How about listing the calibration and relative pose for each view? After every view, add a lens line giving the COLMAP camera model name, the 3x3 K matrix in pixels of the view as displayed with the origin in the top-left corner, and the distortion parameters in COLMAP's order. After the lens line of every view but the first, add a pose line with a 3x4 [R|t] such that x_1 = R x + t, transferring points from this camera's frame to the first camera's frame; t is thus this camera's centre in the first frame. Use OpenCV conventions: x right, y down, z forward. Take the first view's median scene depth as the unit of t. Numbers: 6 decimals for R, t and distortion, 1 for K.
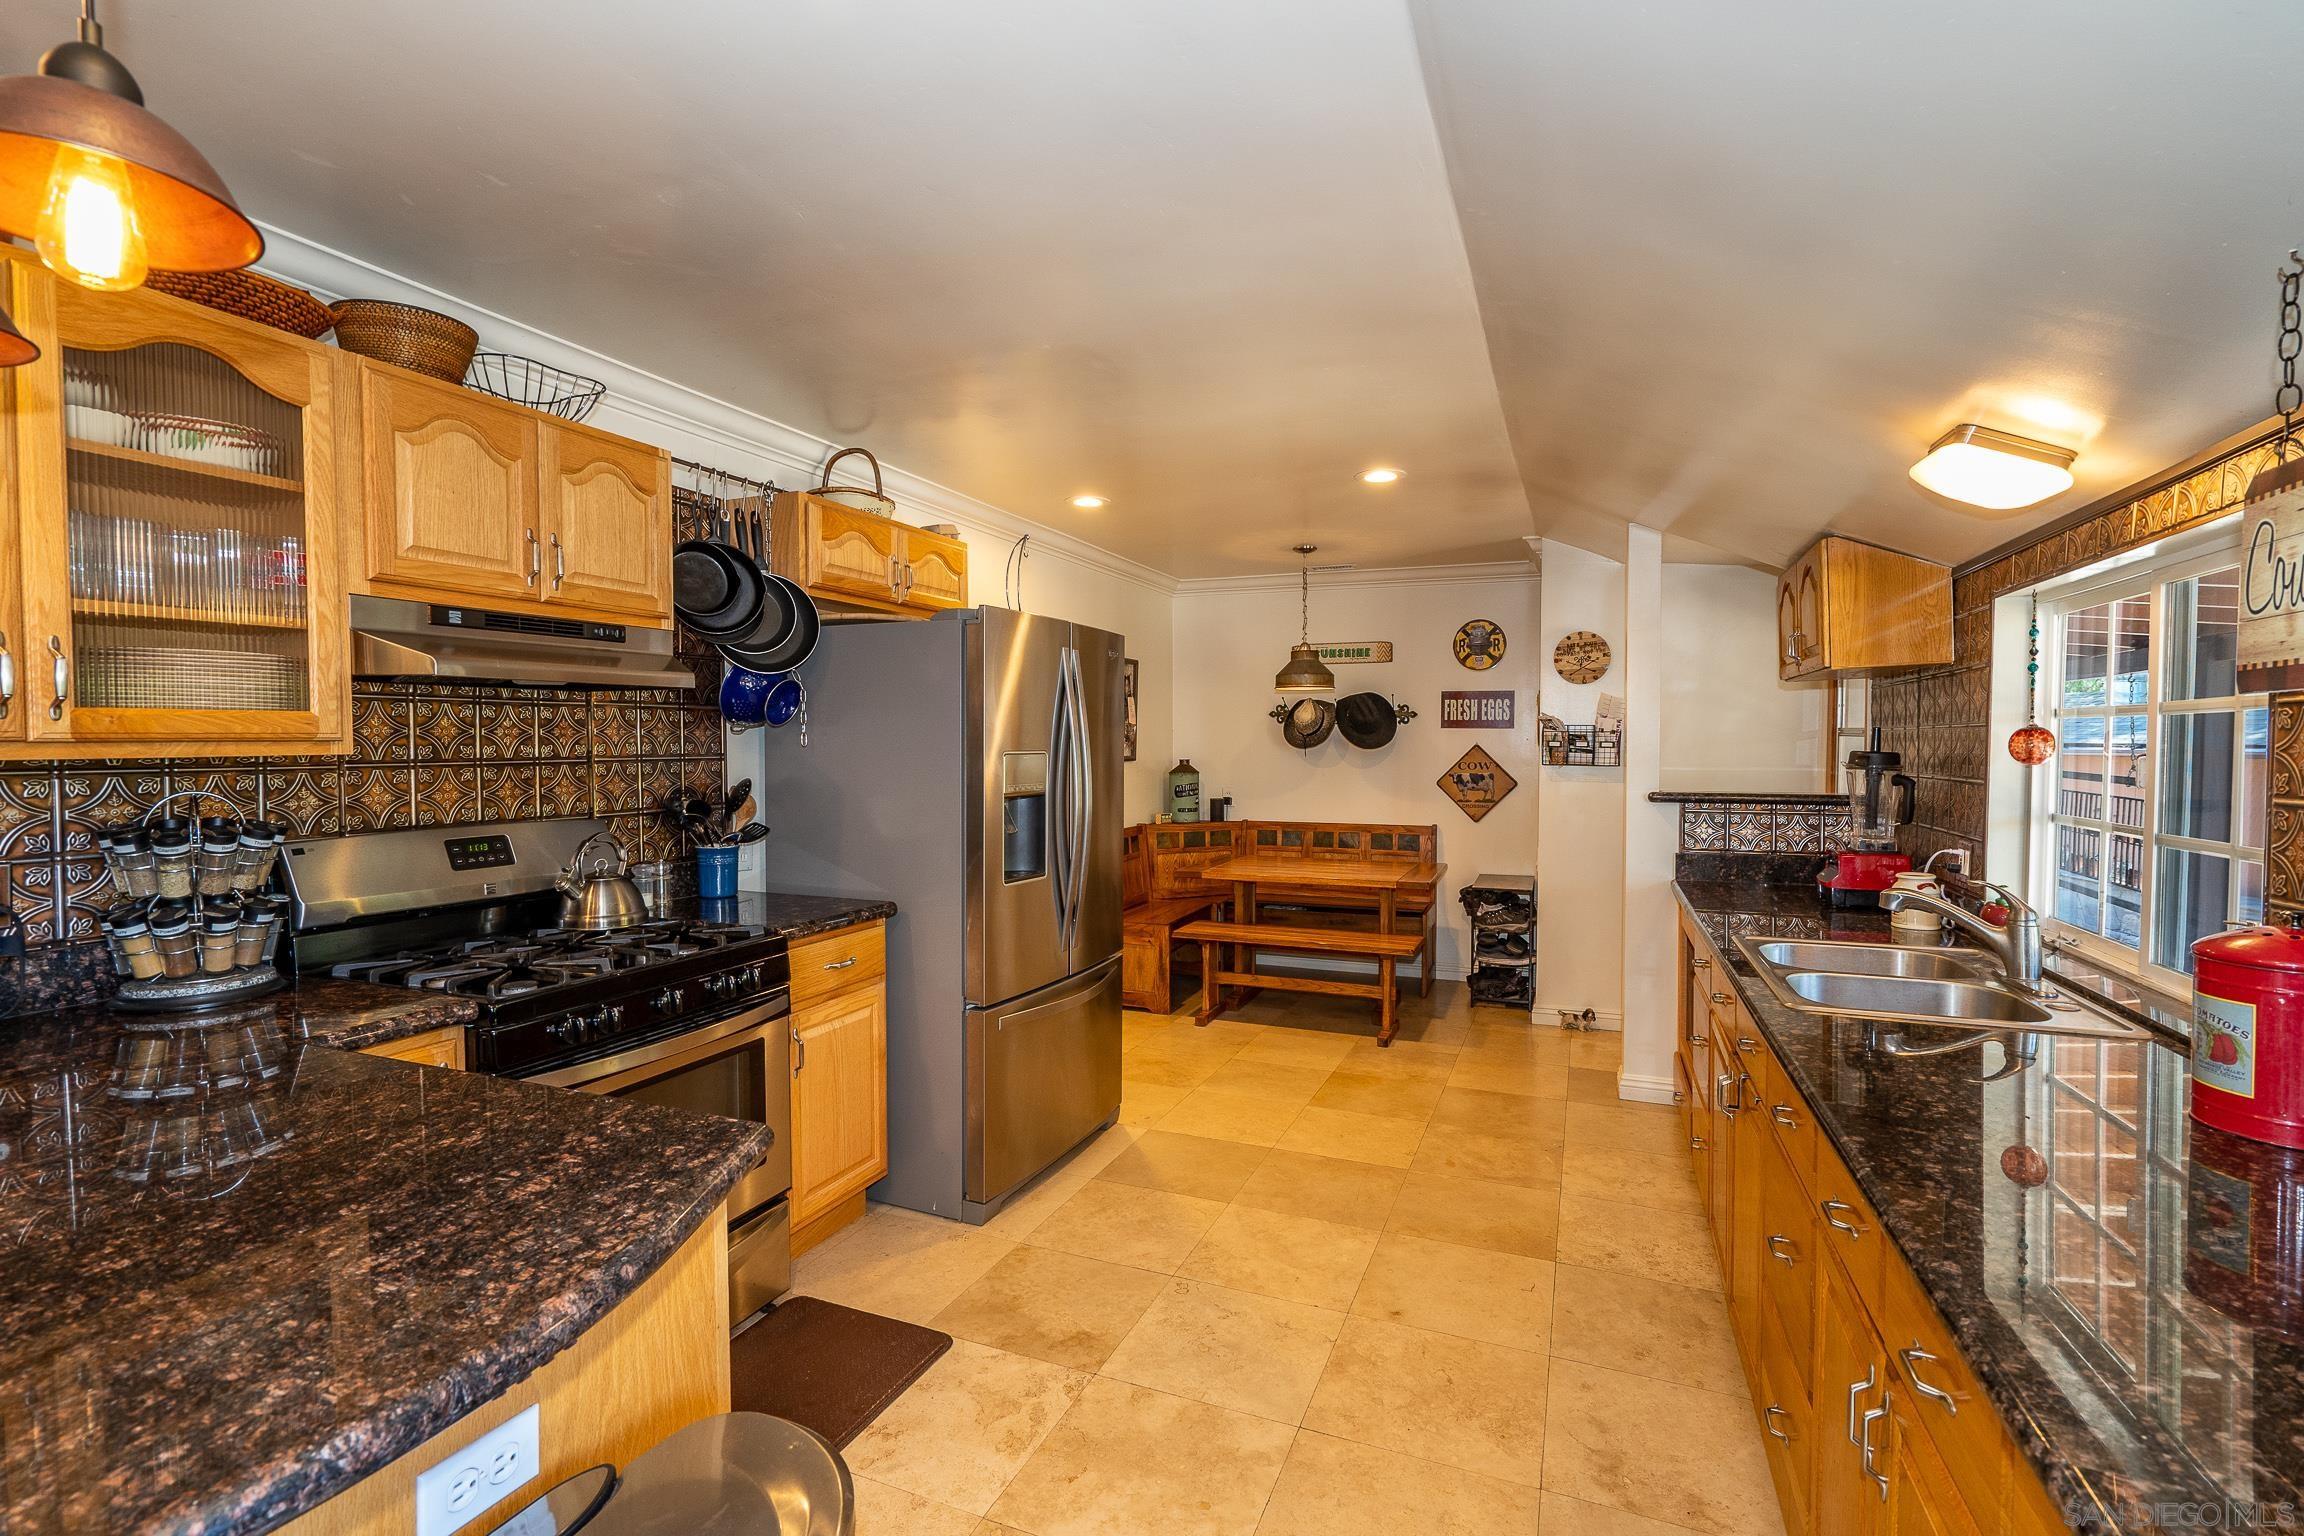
lens RADIAL K [[1040.3, 0, 1157.4], [0, 1040.3, 767.9], [0, 0, 1]] dist [-0.006036, 0.003428]
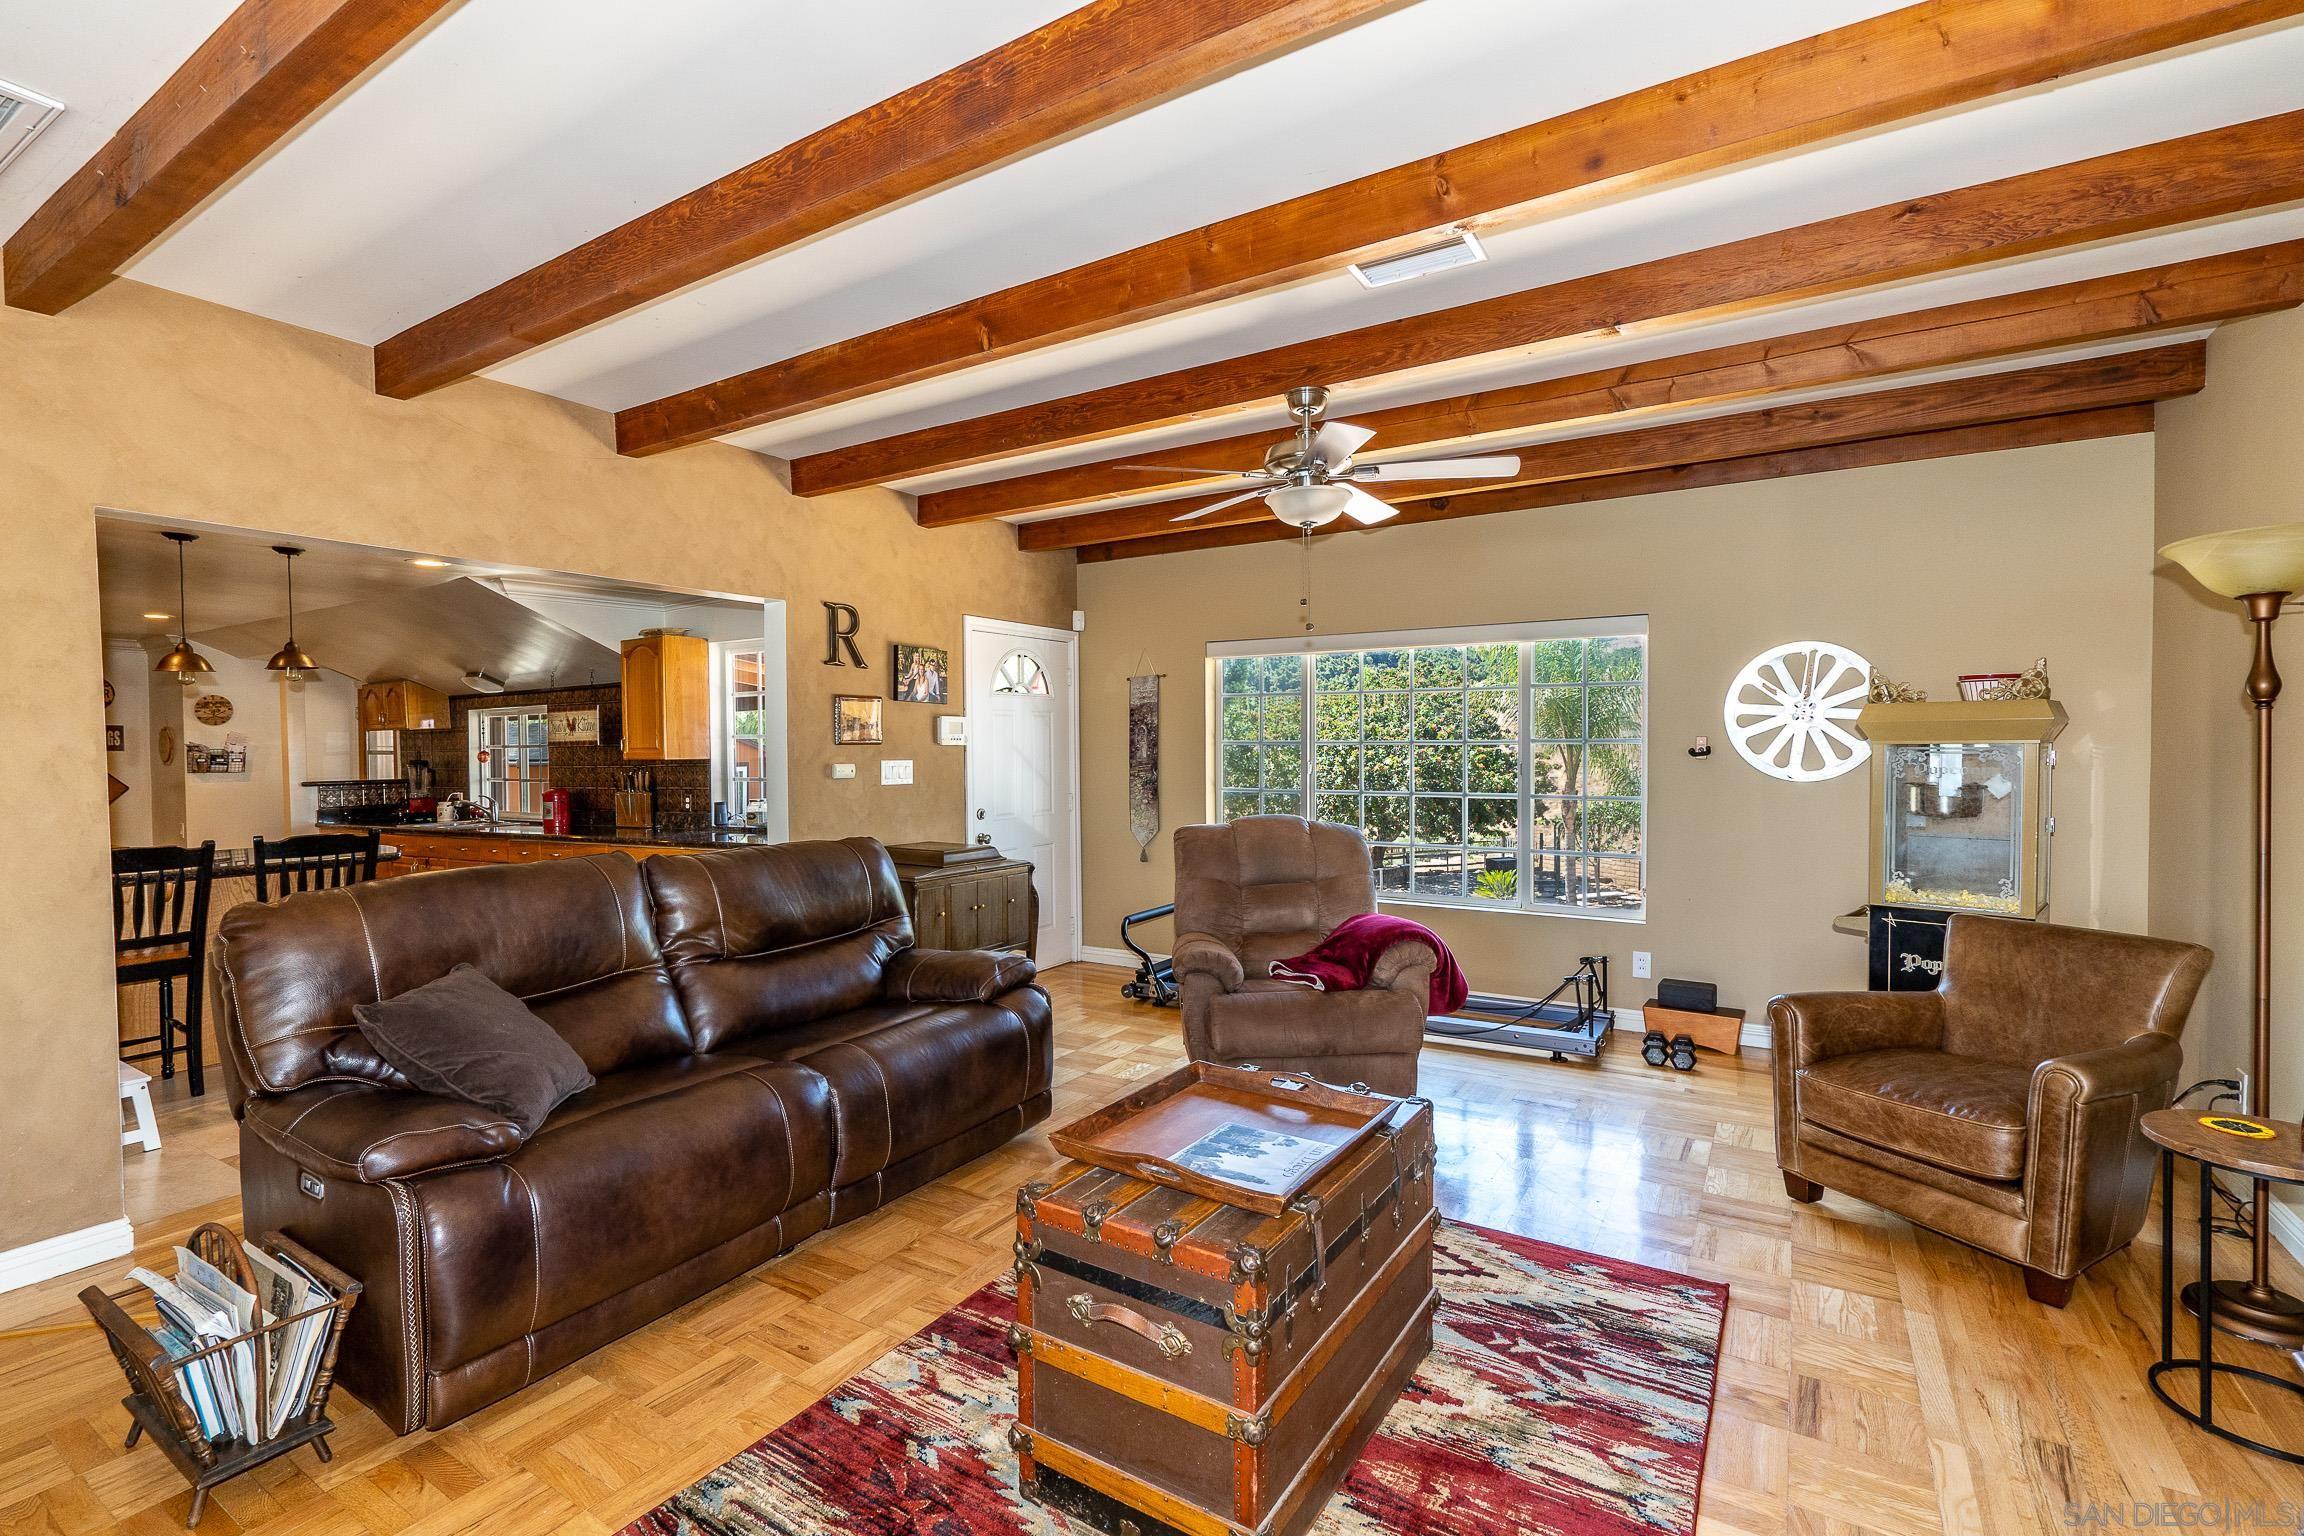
lens RADIAL K [[1040.3, 0, 1159.0], [0, 1040.3, 769.4], [0, 0, 1]] dist [-0.006036, 0.003428]
pose [[0.170883, -0.018706, 0.985114, -0.916176], [0.034161, 0.999331, 0.013051, 0.020839], [-0.984699, 0.031423, 0.171408, -0.750245]]
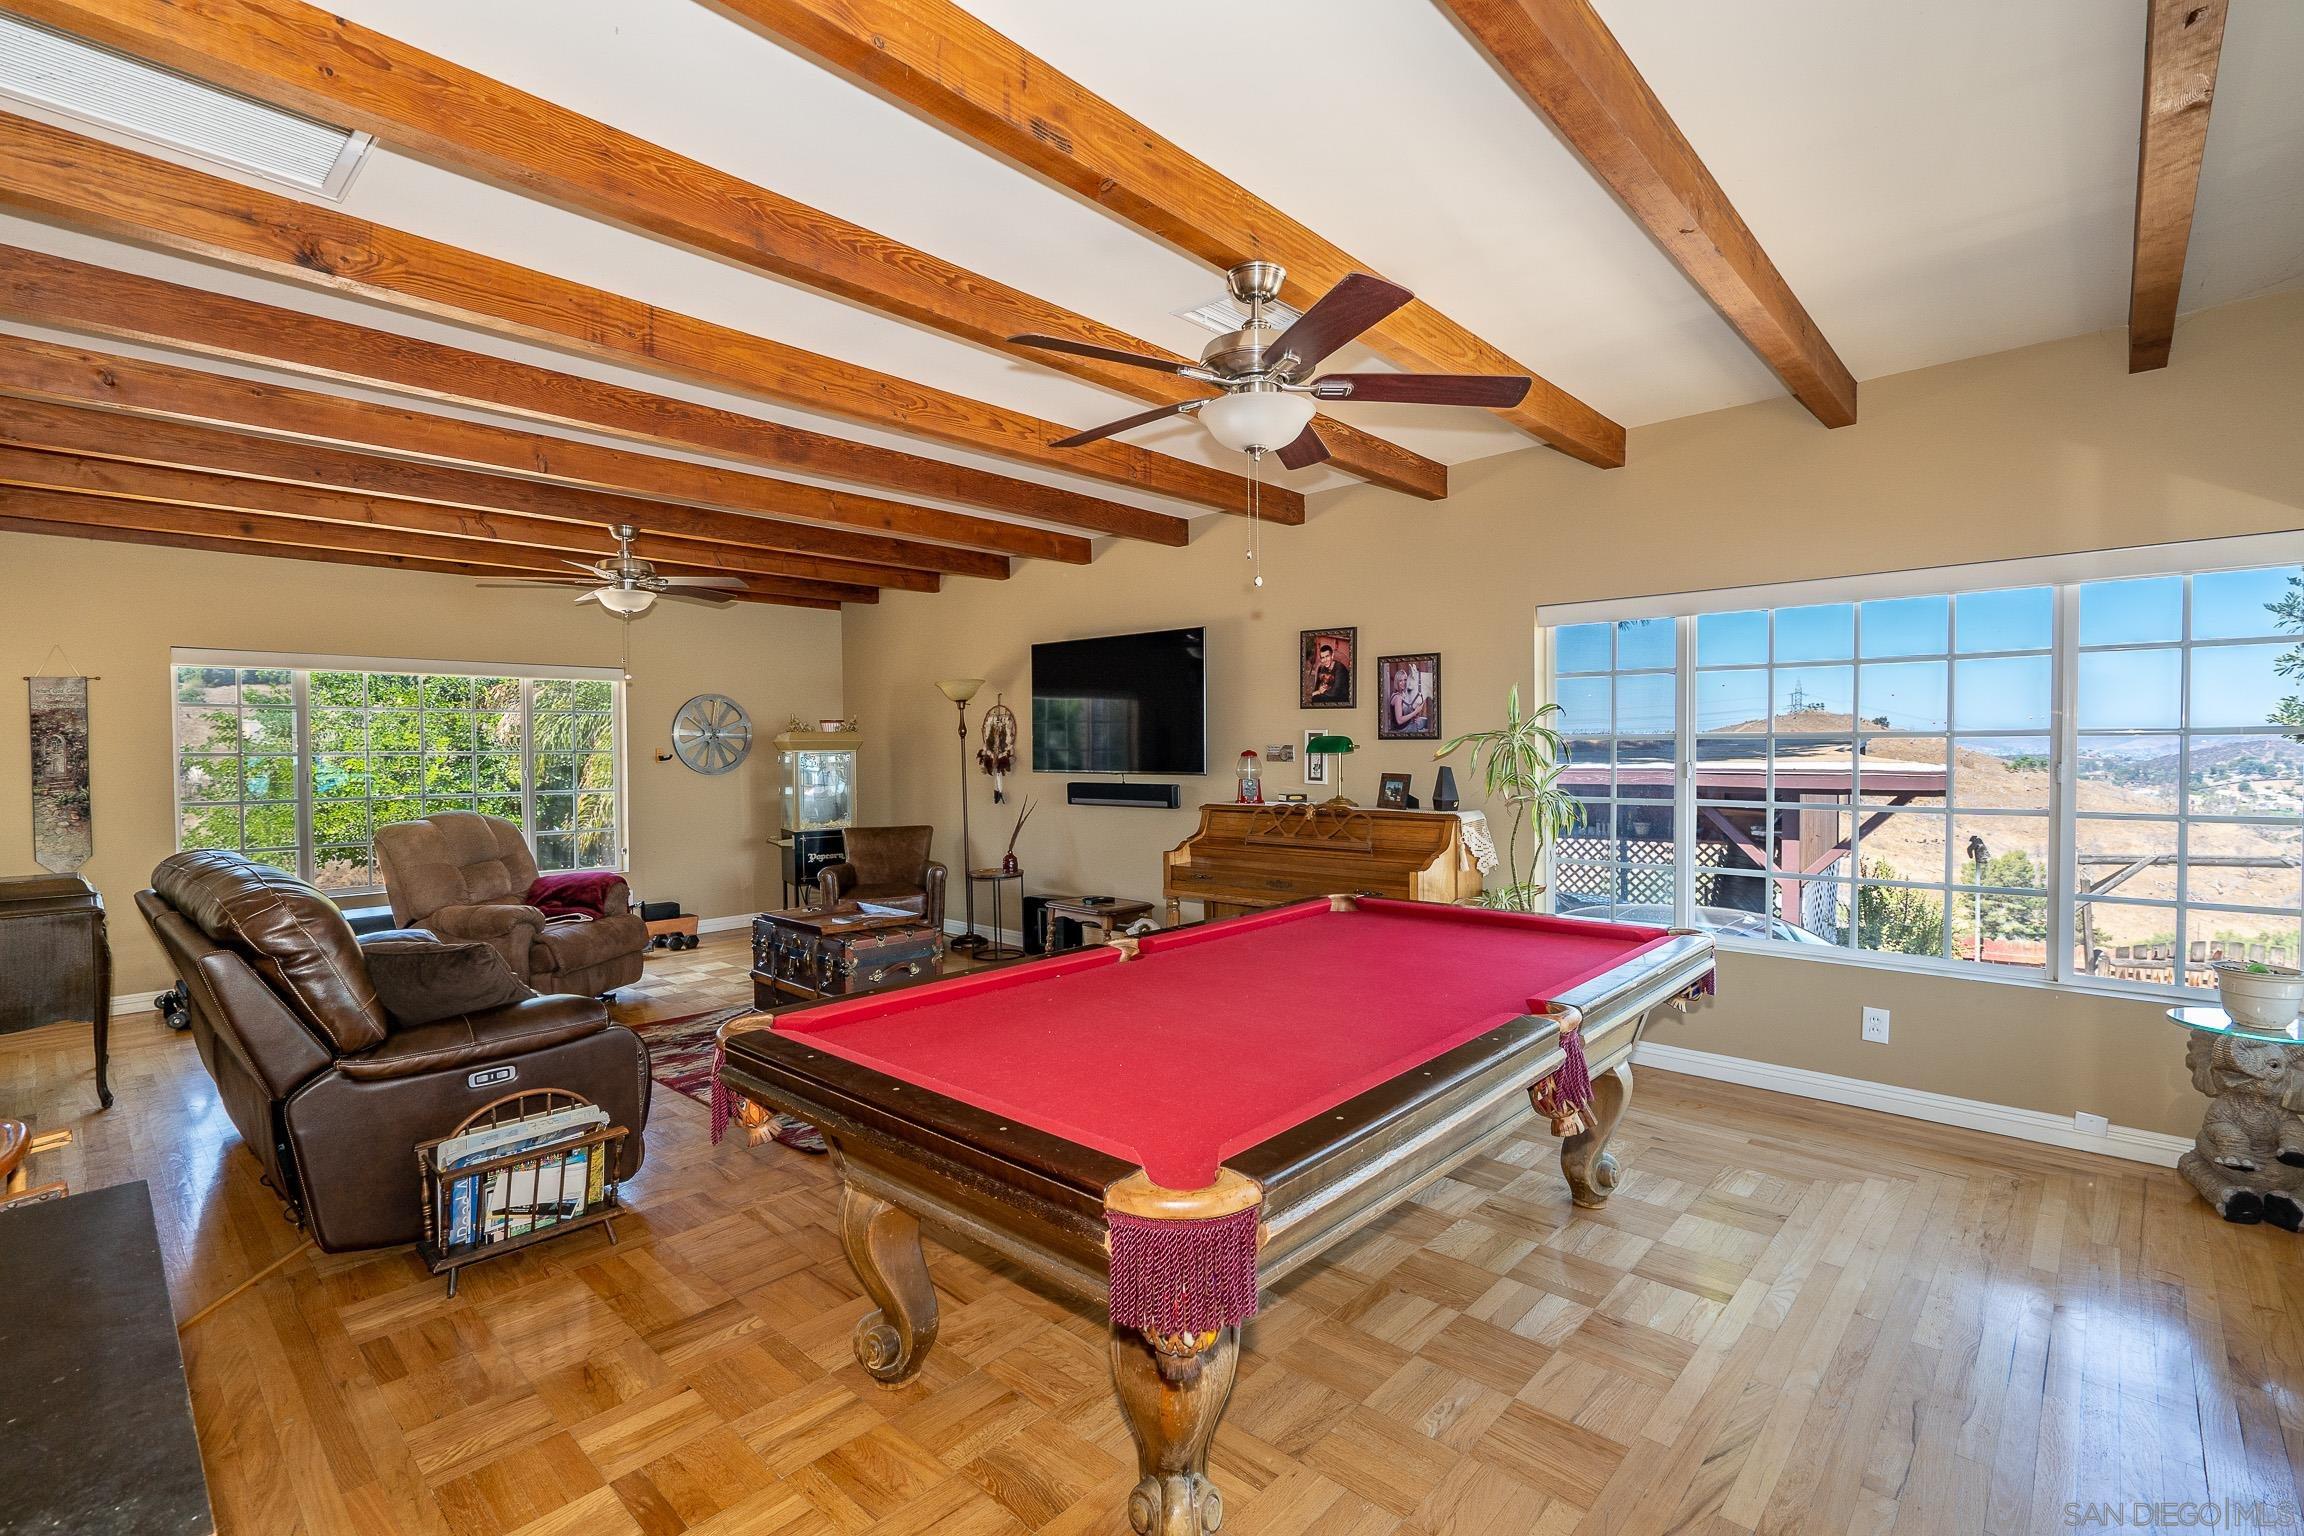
lens RADIAL K [[1040.3, 0, 1151.1], [0, 1040.3, 761.1], [0, 0, 1]] dist [-0.006036, 0.003428]
pose [[-0.930820, 0.008599, 0.365378, -1.101456], [0.025600, 0.998802, 0.041710, -0.003474], [-0.364581, 0.048178, -0.929924, 0.011618]]
